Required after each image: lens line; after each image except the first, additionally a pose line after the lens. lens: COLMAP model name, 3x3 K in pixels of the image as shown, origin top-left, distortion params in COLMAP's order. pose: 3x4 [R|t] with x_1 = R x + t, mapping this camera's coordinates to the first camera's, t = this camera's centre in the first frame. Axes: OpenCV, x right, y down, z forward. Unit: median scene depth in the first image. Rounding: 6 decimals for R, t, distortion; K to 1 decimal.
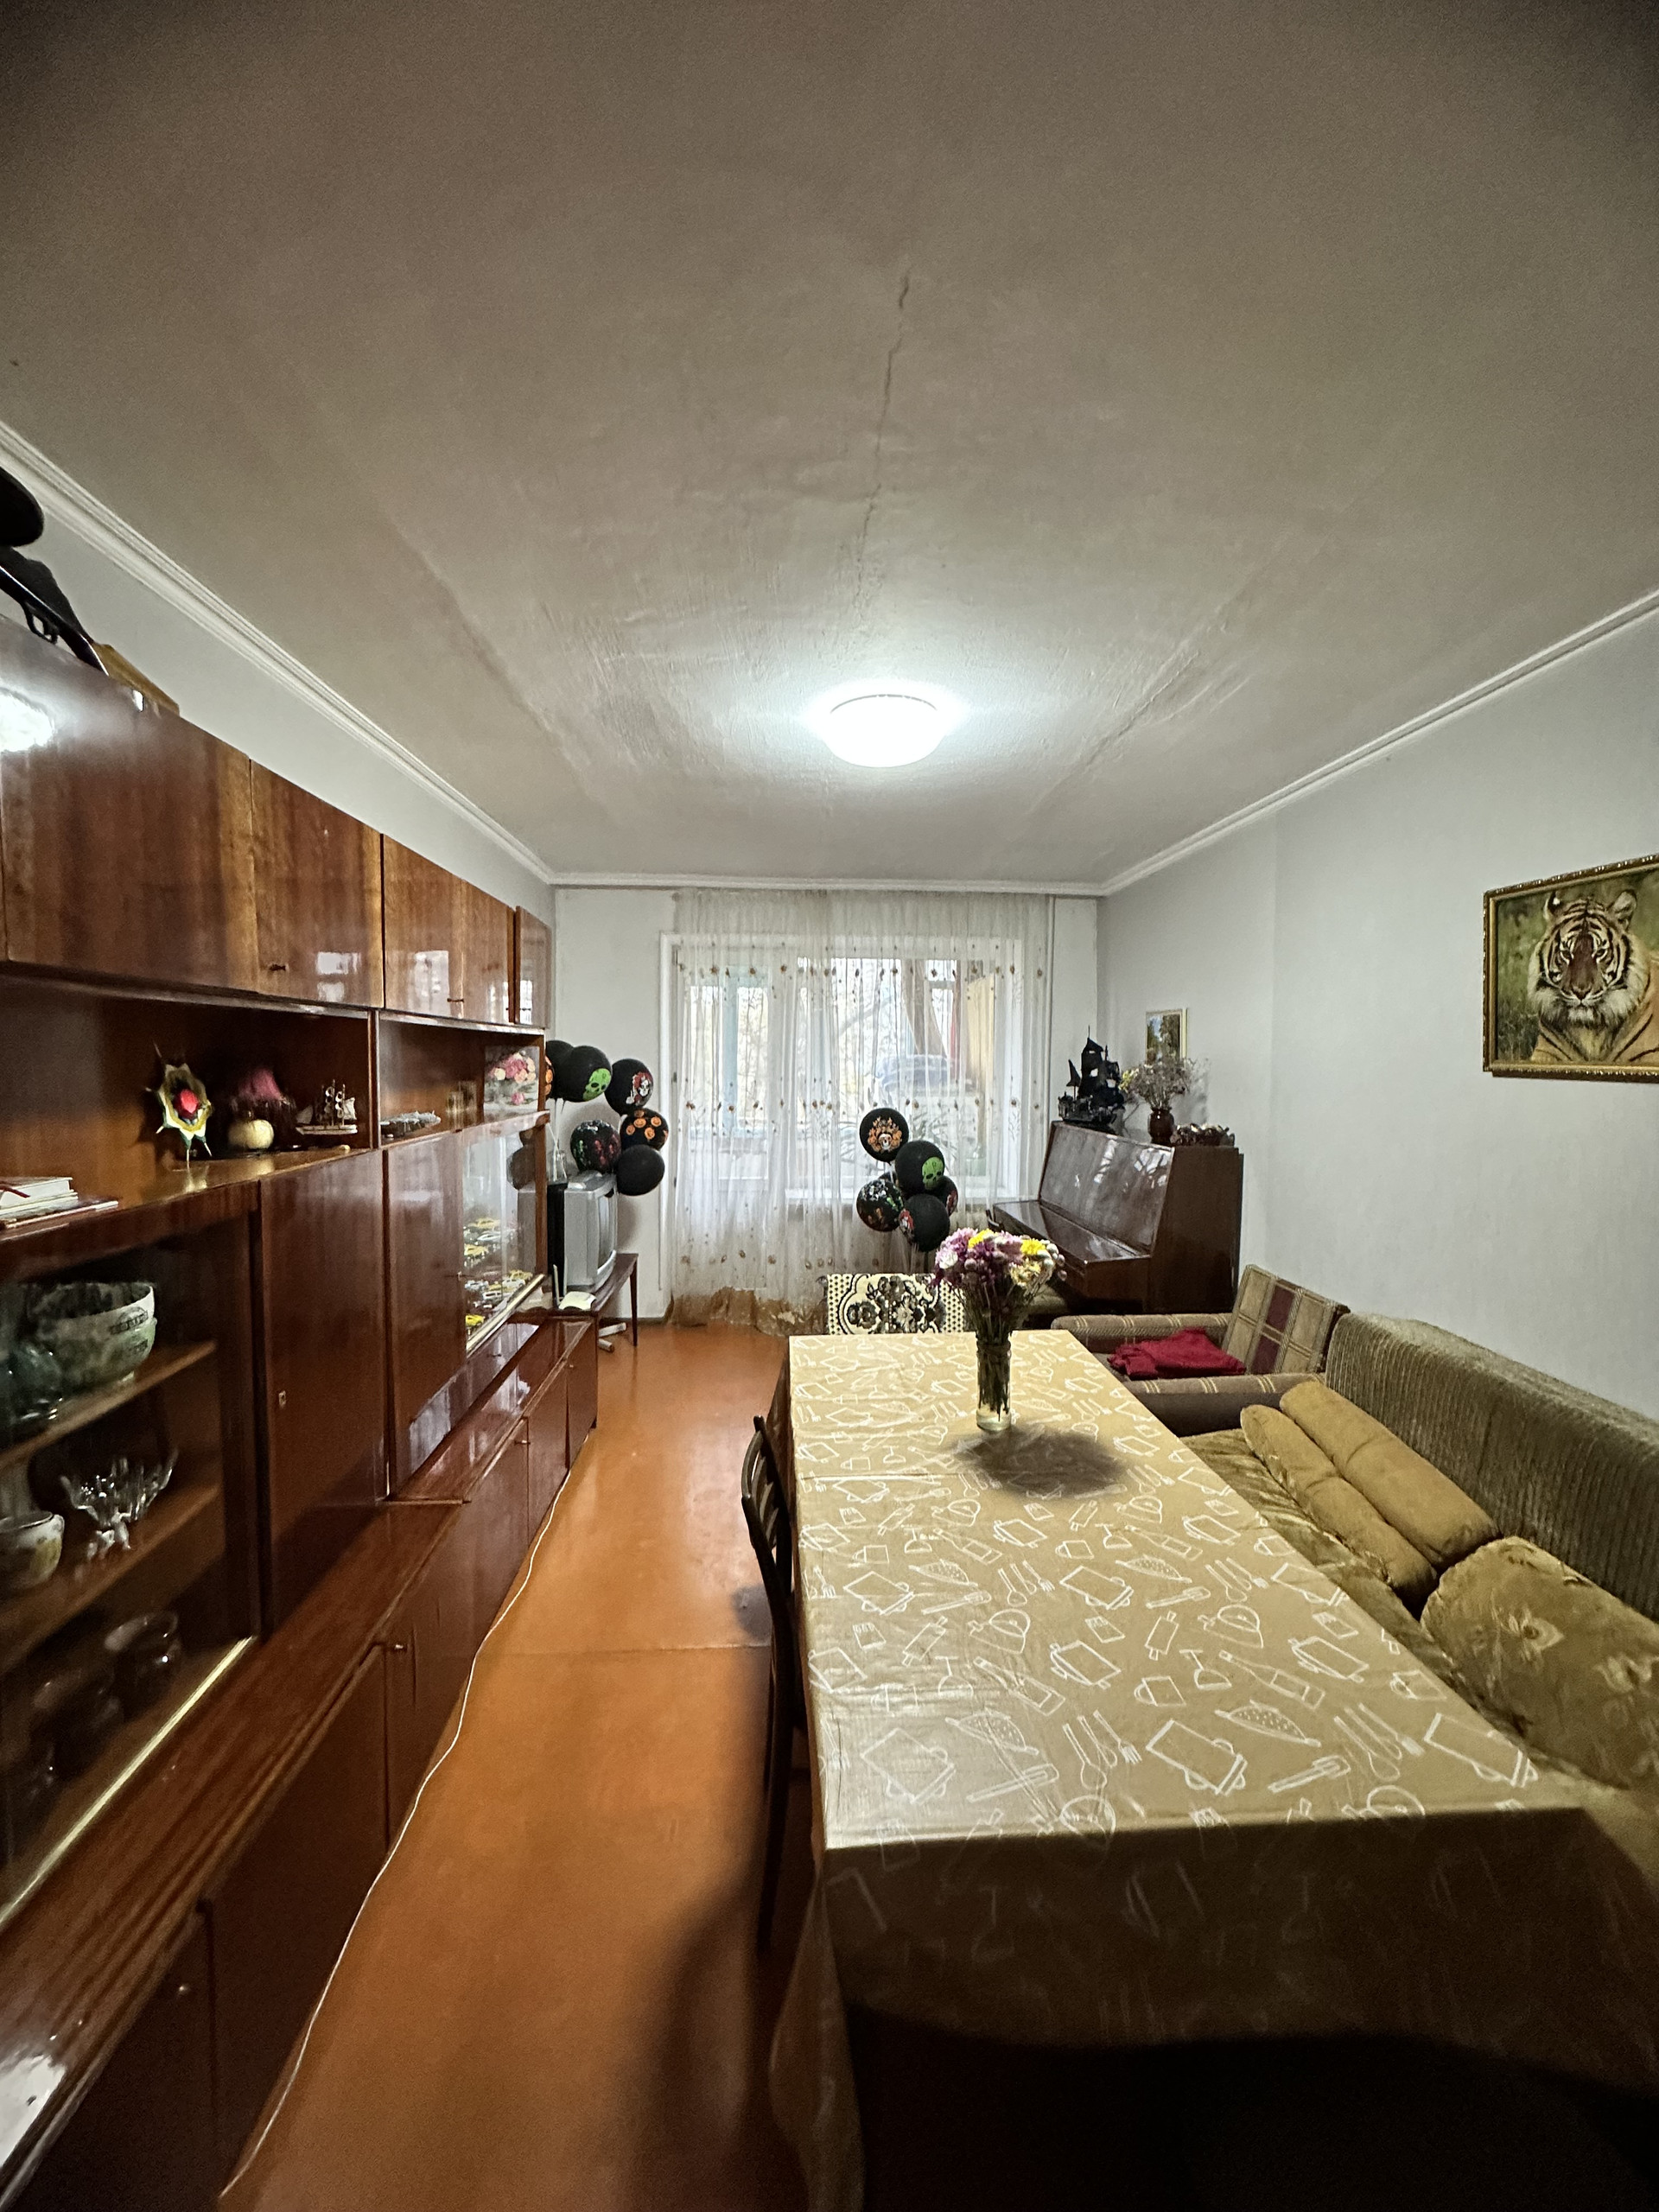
lens RADIAL K [[883.0, 0, 829.5], [0, 883.0, 1106.0], [0, 0, 1]] dist [-0.000243, -0.000063]
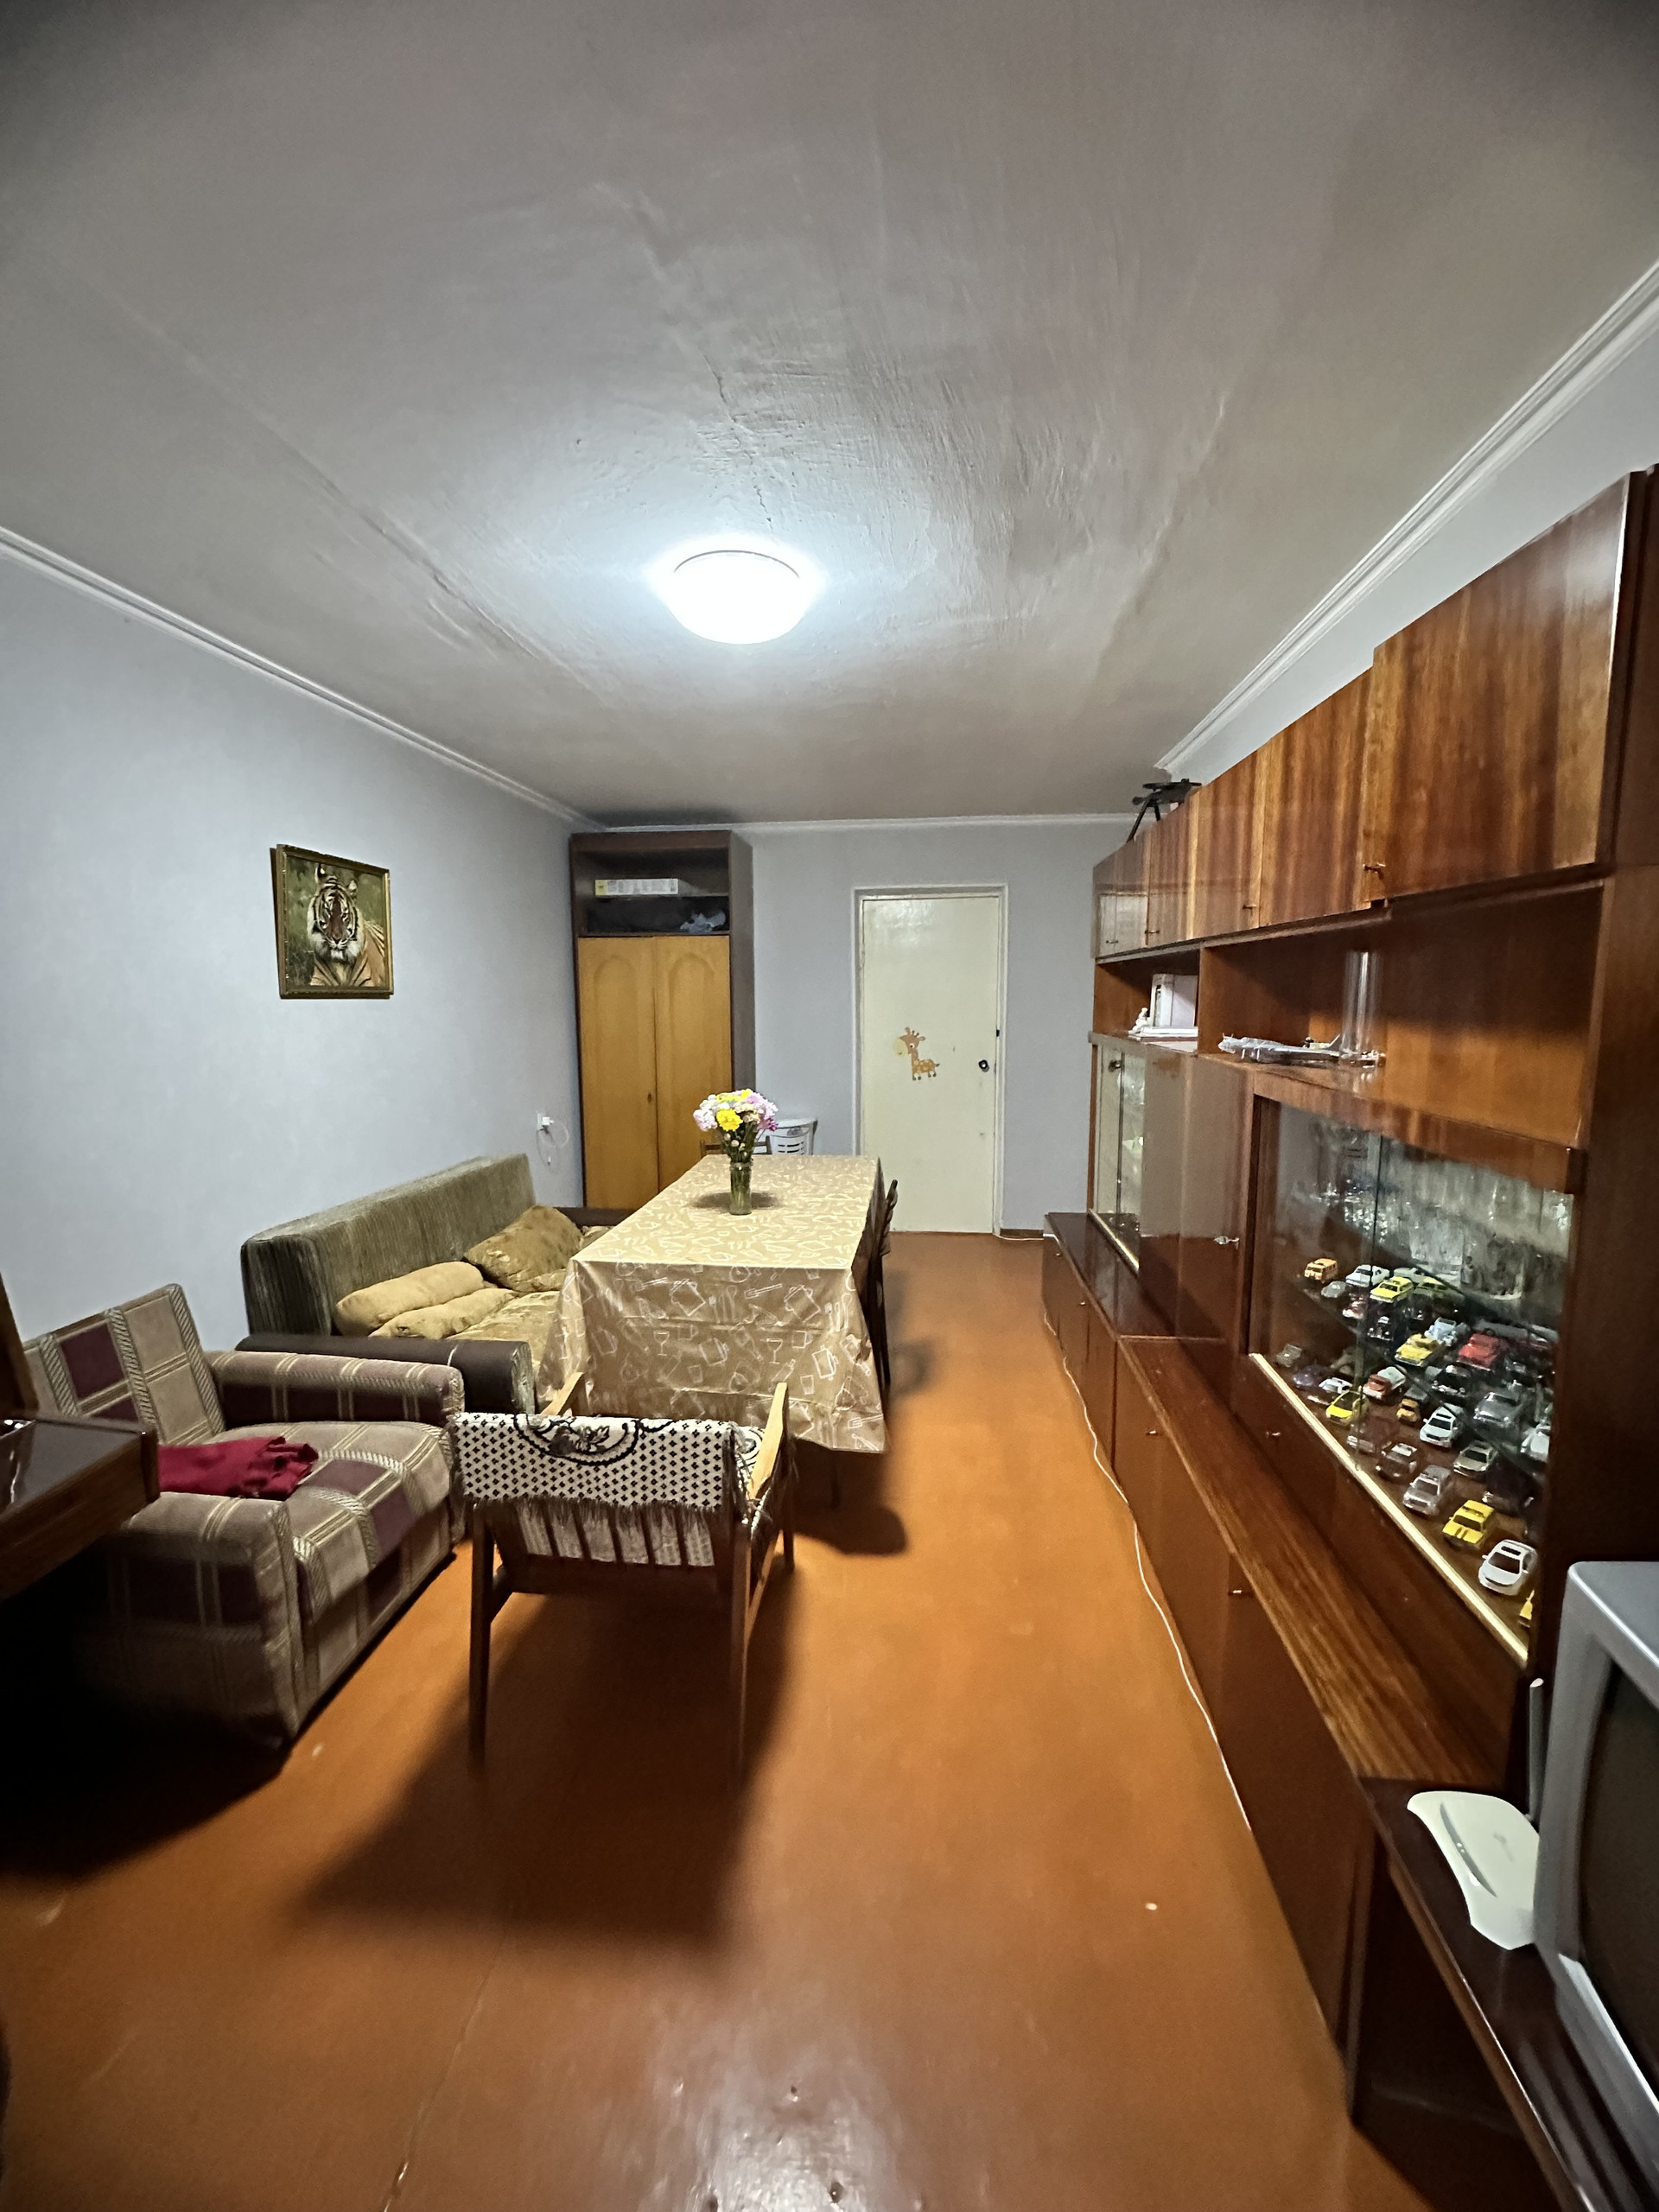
lens RADIAL K [[883.0, 0, 829.5], [0, 883.0, 1106.0], [0, 0, 1]] dist [-0.000243, -0.000063]
pose [[-0.985281, -0.019728, 0.169800, -0.223034], [0.012212, 0.982656, 0.185035, -0.115675], [-0.170506, 0.184385, -0.967951, 2.311051]]
